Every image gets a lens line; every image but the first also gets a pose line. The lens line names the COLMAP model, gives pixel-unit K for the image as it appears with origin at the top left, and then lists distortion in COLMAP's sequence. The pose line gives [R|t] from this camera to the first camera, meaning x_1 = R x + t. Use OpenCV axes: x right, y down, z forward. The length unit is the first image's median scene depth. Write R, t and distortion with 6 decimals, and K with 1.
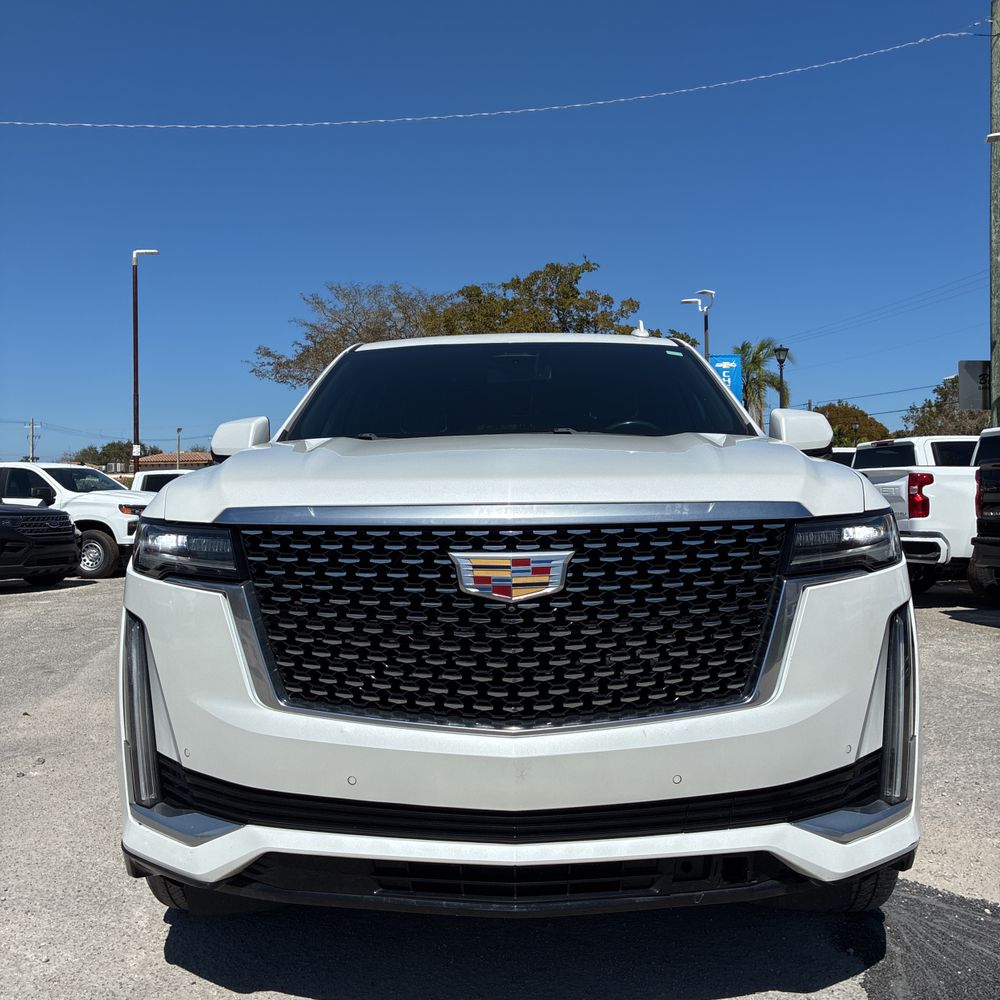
lens RADIAL K [[1006.0, 0, 511.4], [0, 1006.0, 493.9], [0, 0, 1]] dist [0.019952, 0.000000]
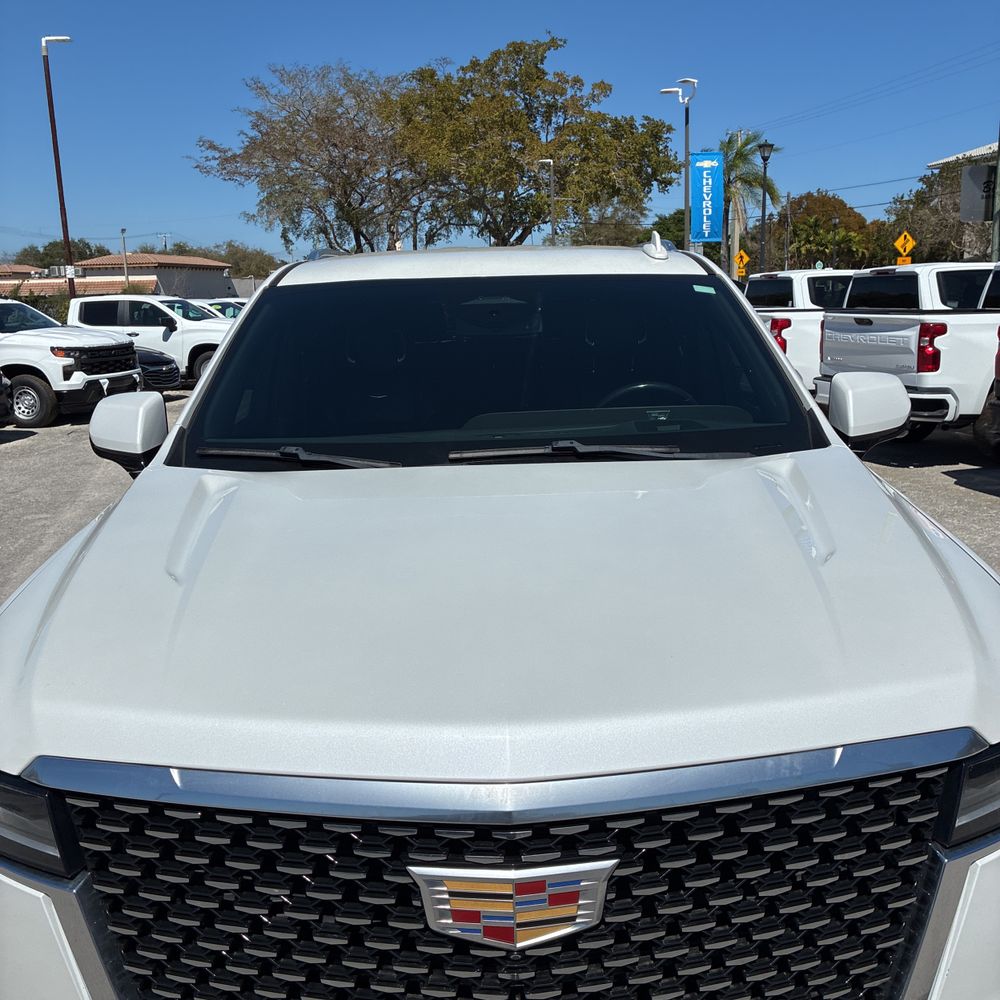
lens RADIAL K [[1006.0, 0, 514.1], [0, 1006.0, 500.9], [0, 0, 1]] dist [0.019952, 0.000000]
pose [[0.999260, -0.020792, 0.032351, -0.006931], [0.013623, 0.978069, 0.207837, -0.132896], [-0.035963, -0.207243, 0.977628, 0.219704]]
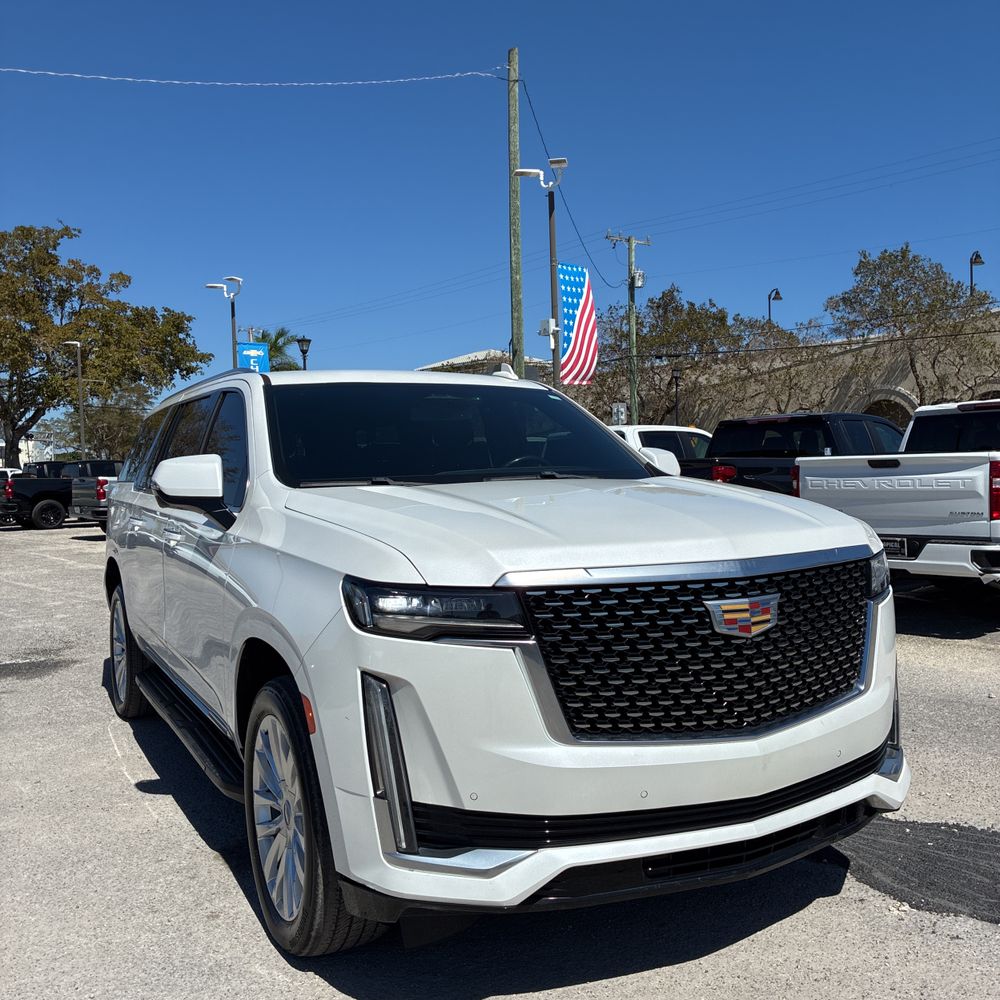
lens RADIAL K [[1006.0, 0, 489.2], [0, 1006.0, 499.6], [0, 0, 1]] dist [0.019952, 0.000000]
pose [[0.878180, -0.022904, 0.477781, -0.427933], [0.010750, 0.999546, 0.028157, -0.051065], [-0.478209, -0.019591, 0.878028, 0.014741]]
